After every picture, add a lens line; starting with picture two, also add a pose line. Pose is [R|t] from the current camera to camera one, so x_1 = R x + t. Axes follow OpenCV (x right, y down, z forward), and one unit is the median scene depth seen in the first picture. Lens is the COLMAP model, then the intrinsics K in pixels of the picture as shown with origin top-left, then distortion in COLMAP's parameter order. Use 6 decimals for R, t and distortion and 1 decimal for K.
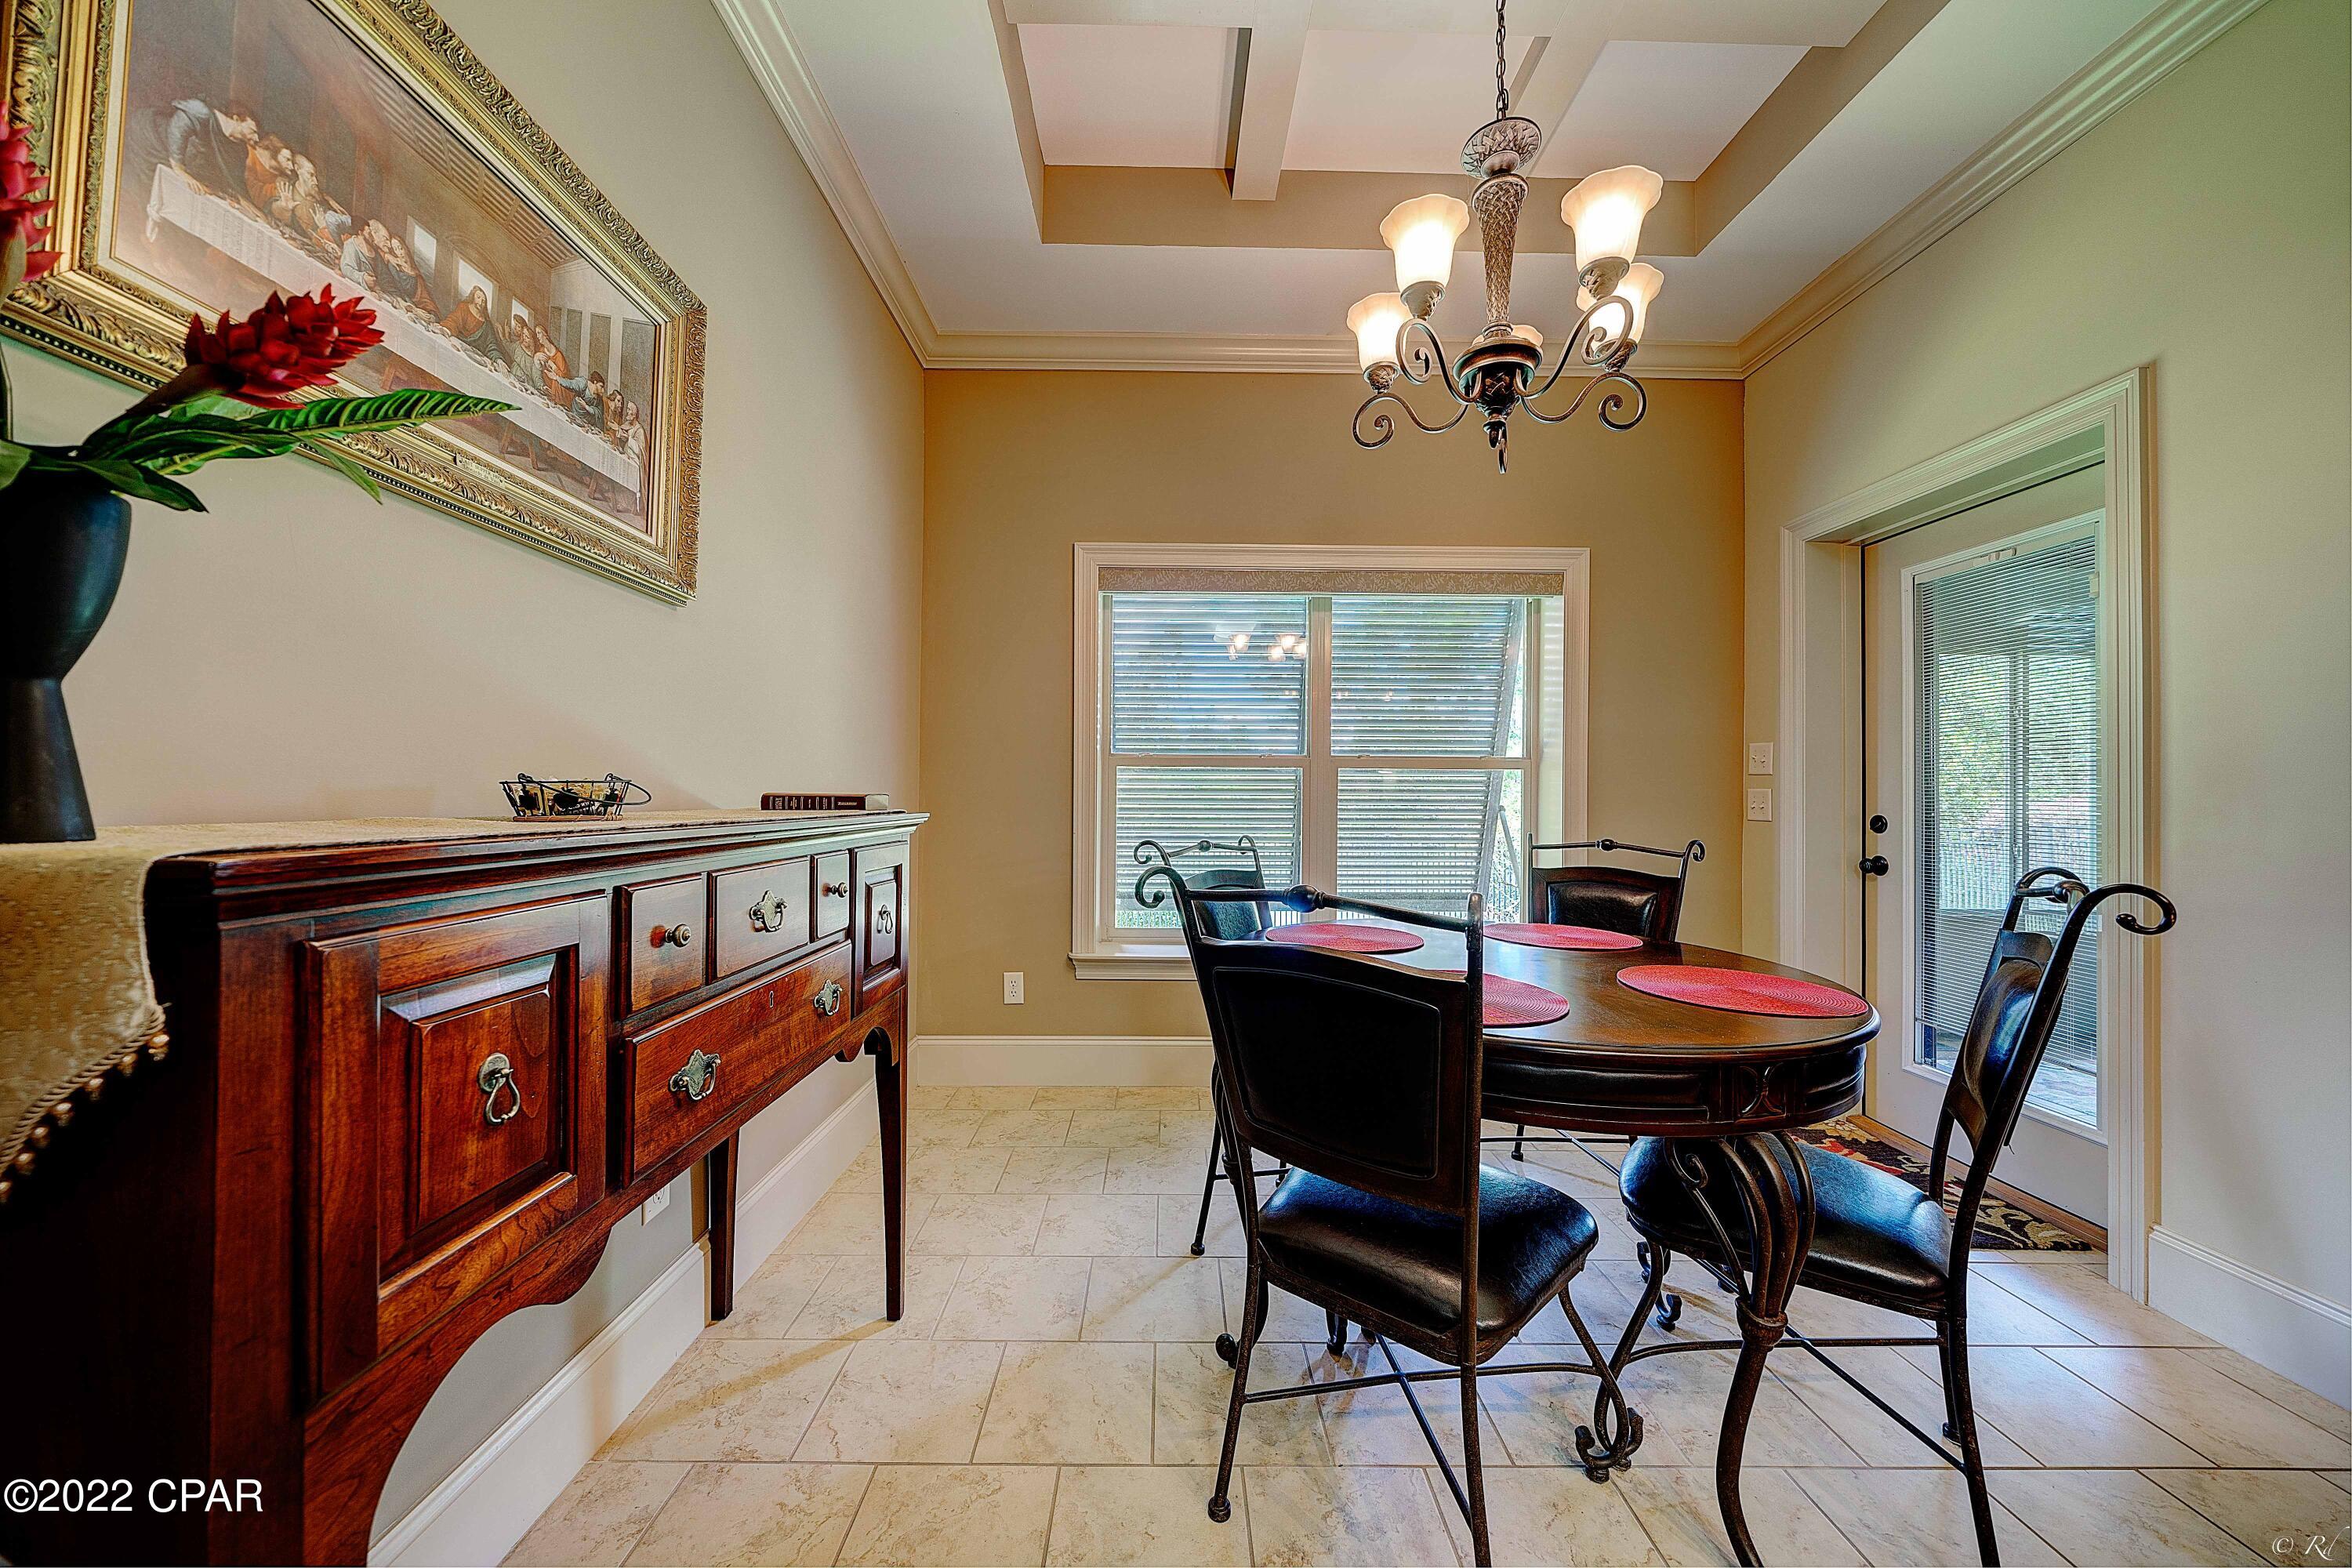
lens RADIAL K [[801.2, 0, 1176.0], [0, 801.2, 784.0], [0, 0, 1]] dist [-0.007448, 0.000103]
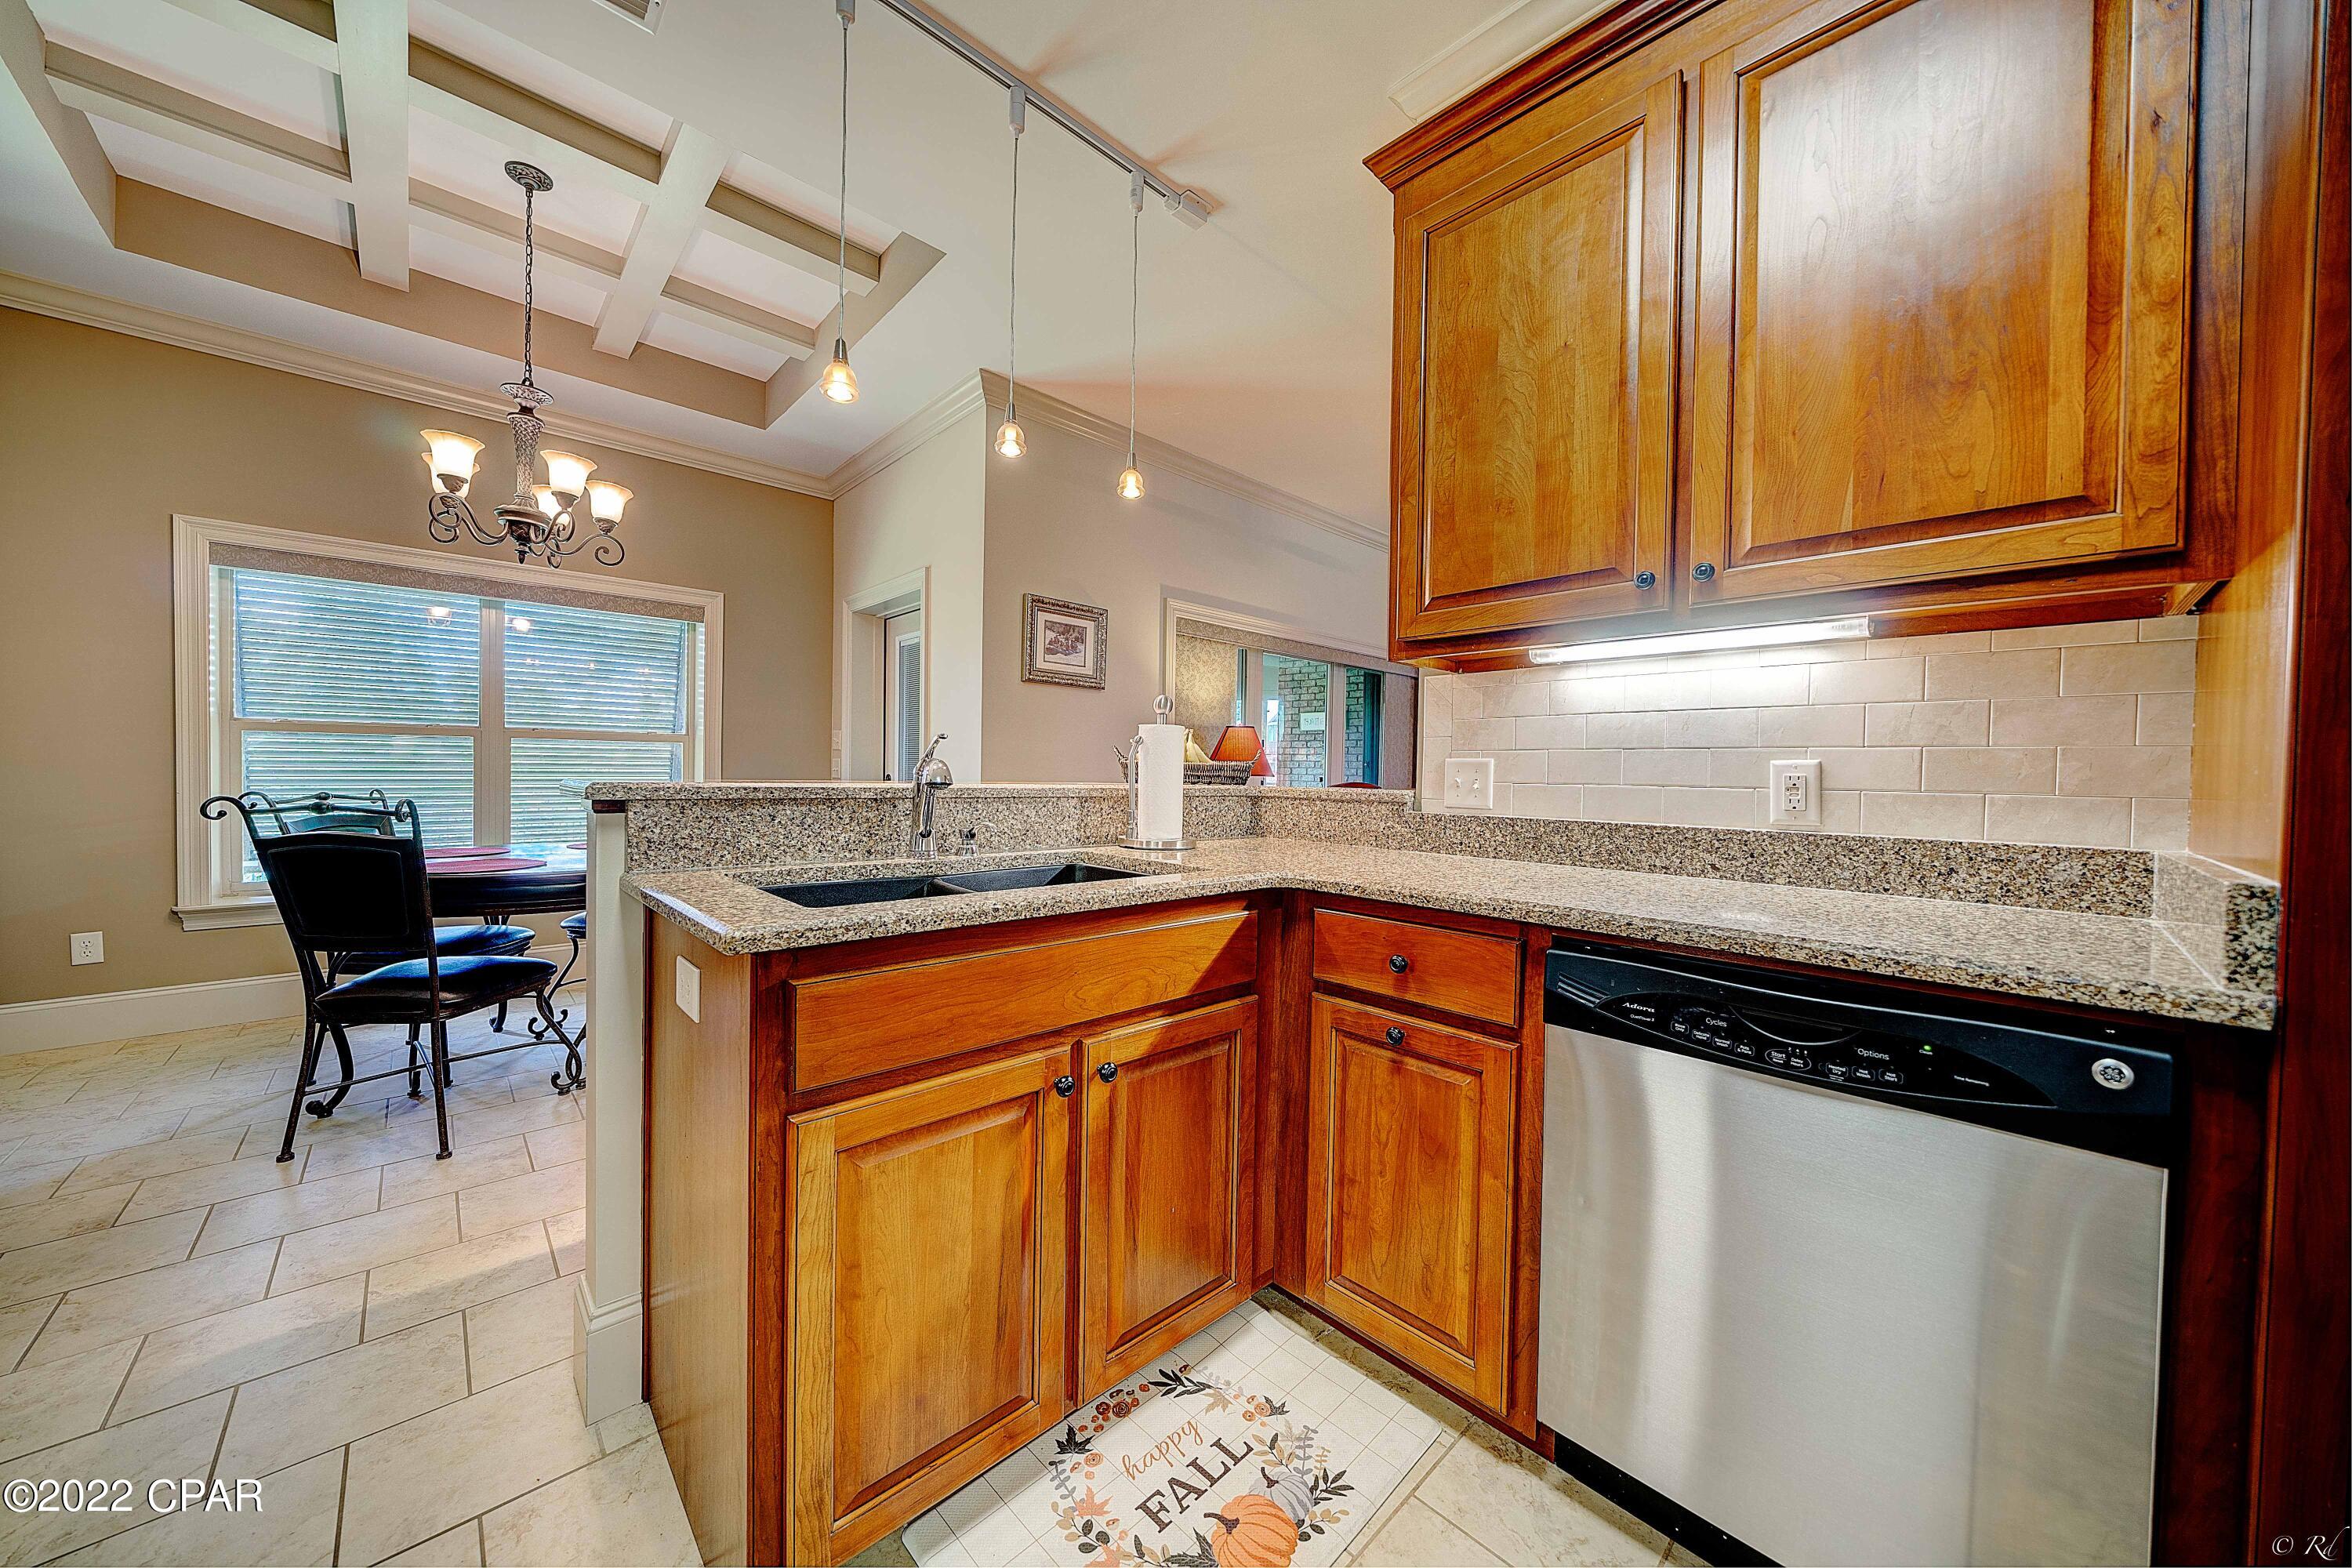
lens RADIAL K [[801.2, 0, 1176.0], [0, 801.2, 784.0], [0, 0, 1]] dist [-0.007448, 0.000103]
pose [[0.733507, -0.006681, 0.679649, 0.234692], [-0.019611, 0.999327, 0.030988, -0.013223], [-0.679399, -0.036059, 0.732883, -1.197084]]
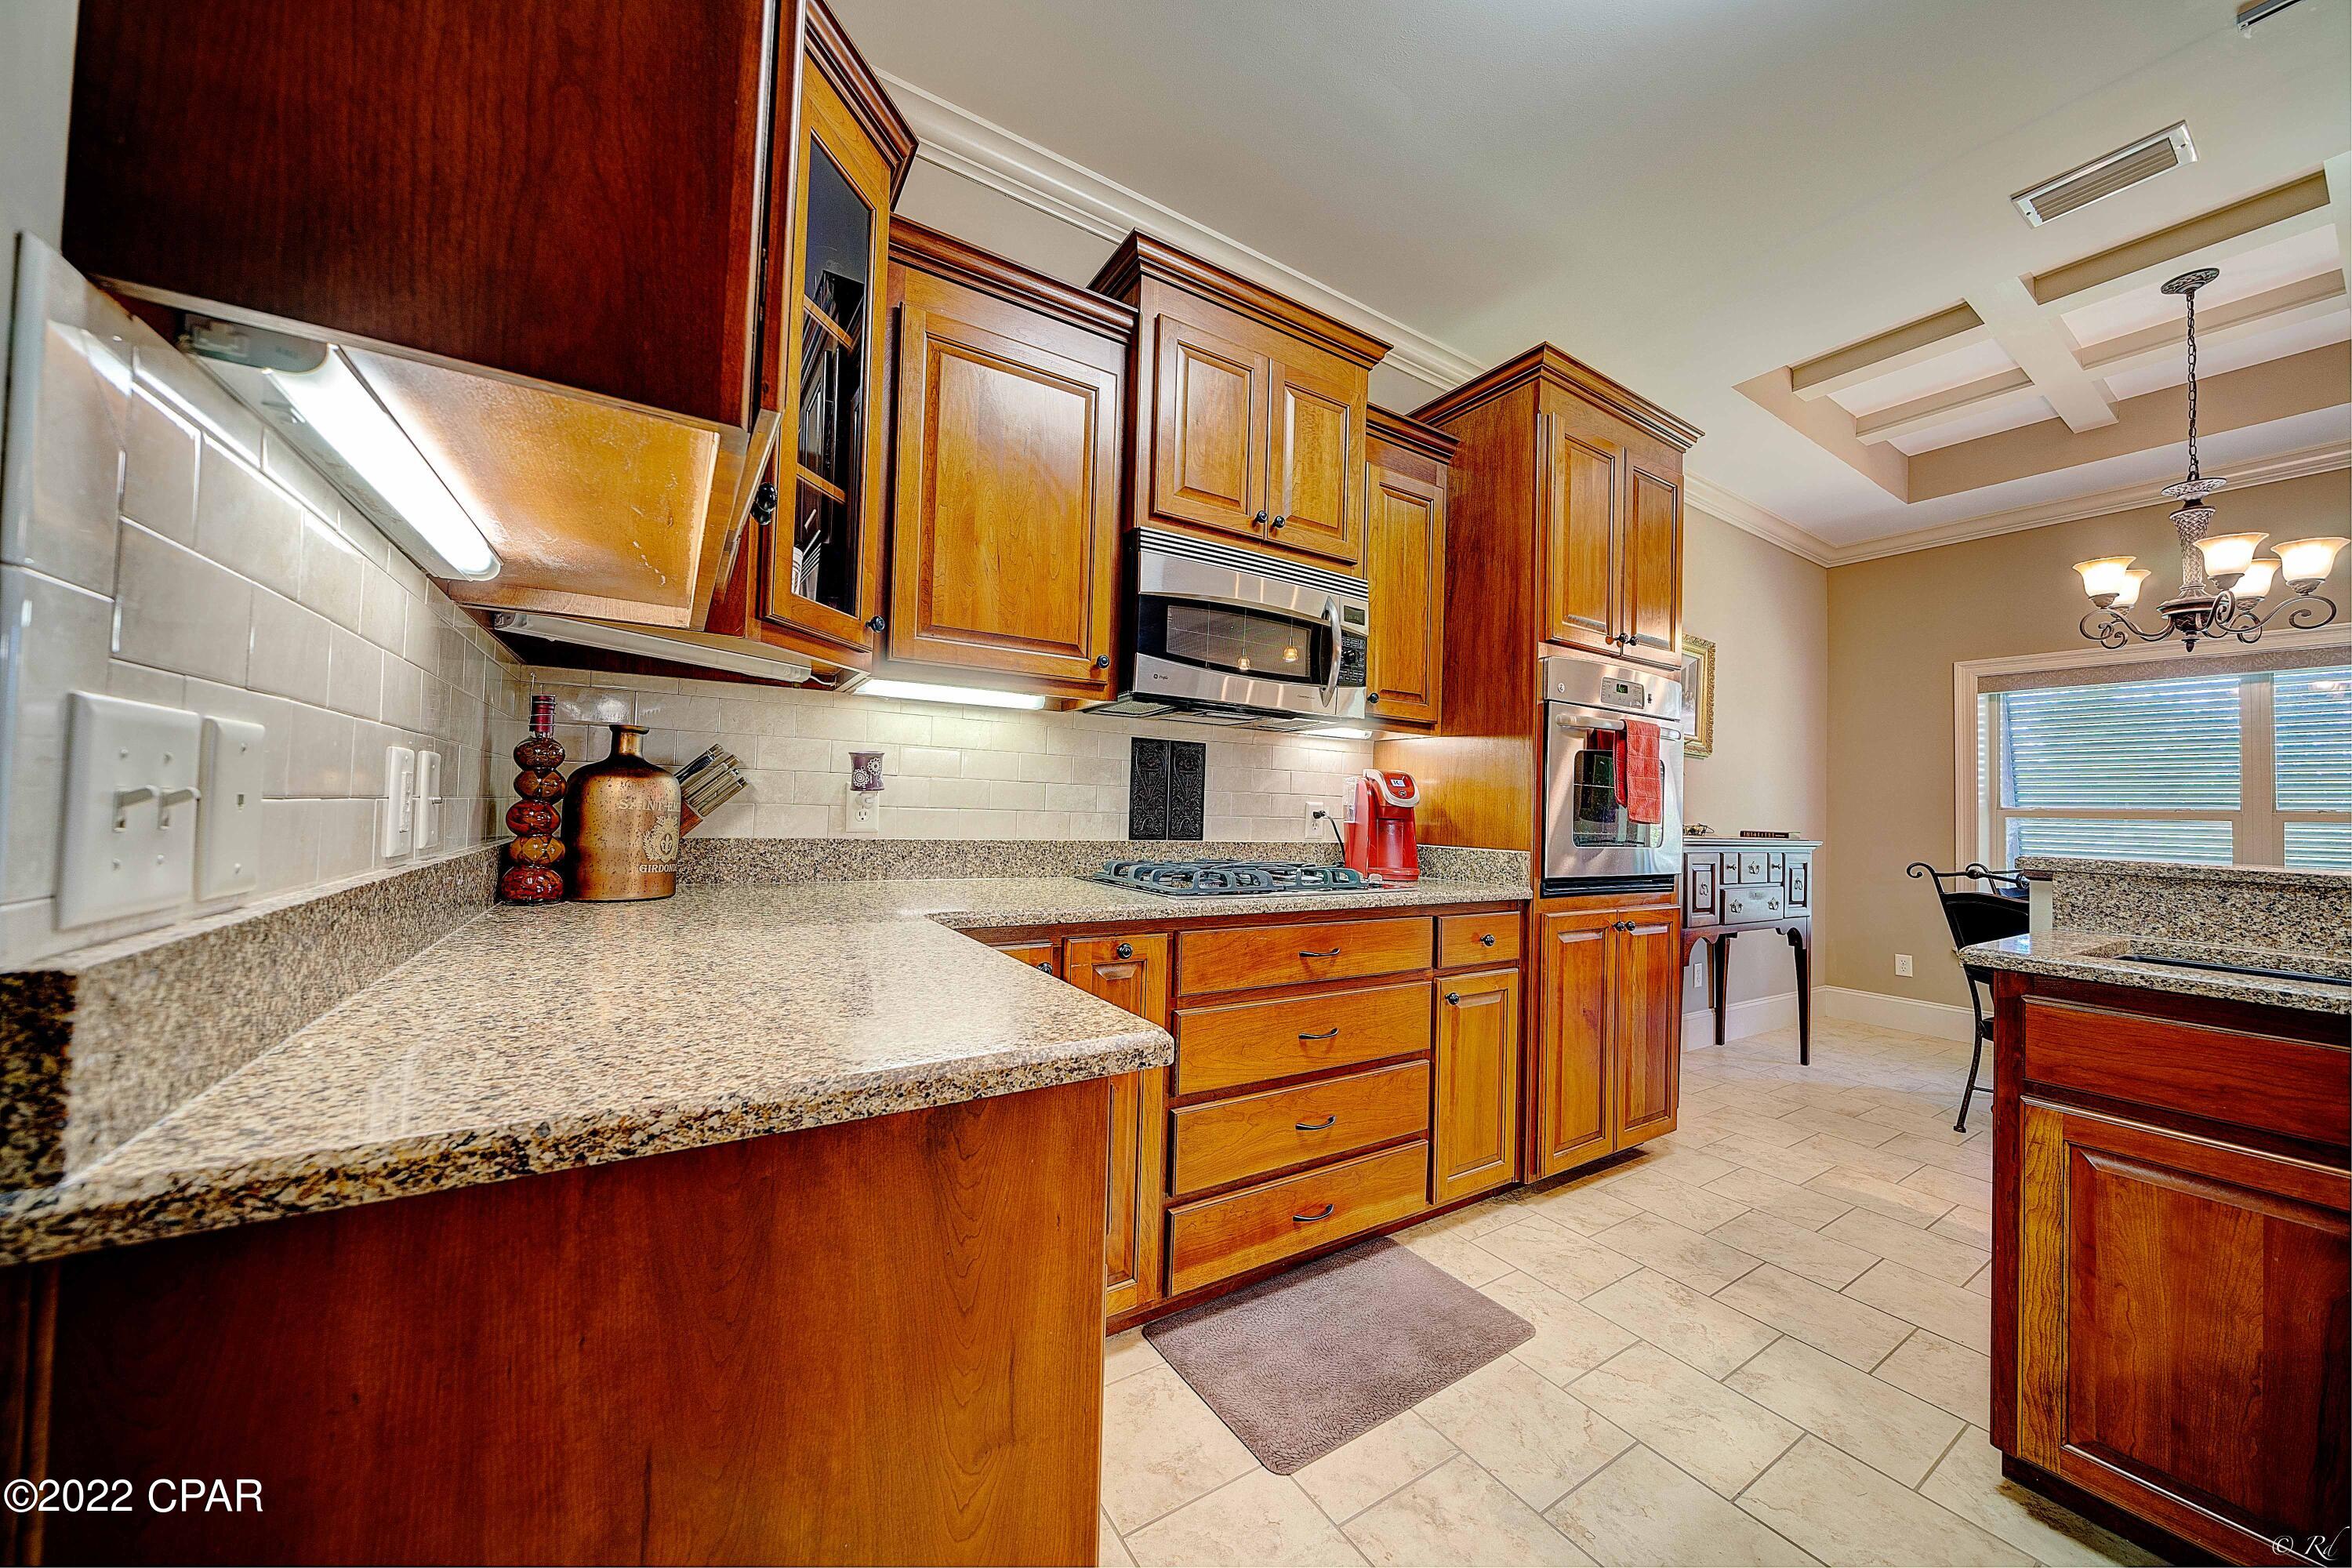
lens RADIAL K [[801.2, 0, 1176.0], [0, 801.2, 784.0], [0, 0, 1]] dist [-0.007448, 0.000103]
pose [[0.525027, -0.017862, -0.850898, 0.651720], [-0.017216, 0.999352, -0.031602, -0.022141], [0.850911, 0.031241, 0.524380, -1.736460]]
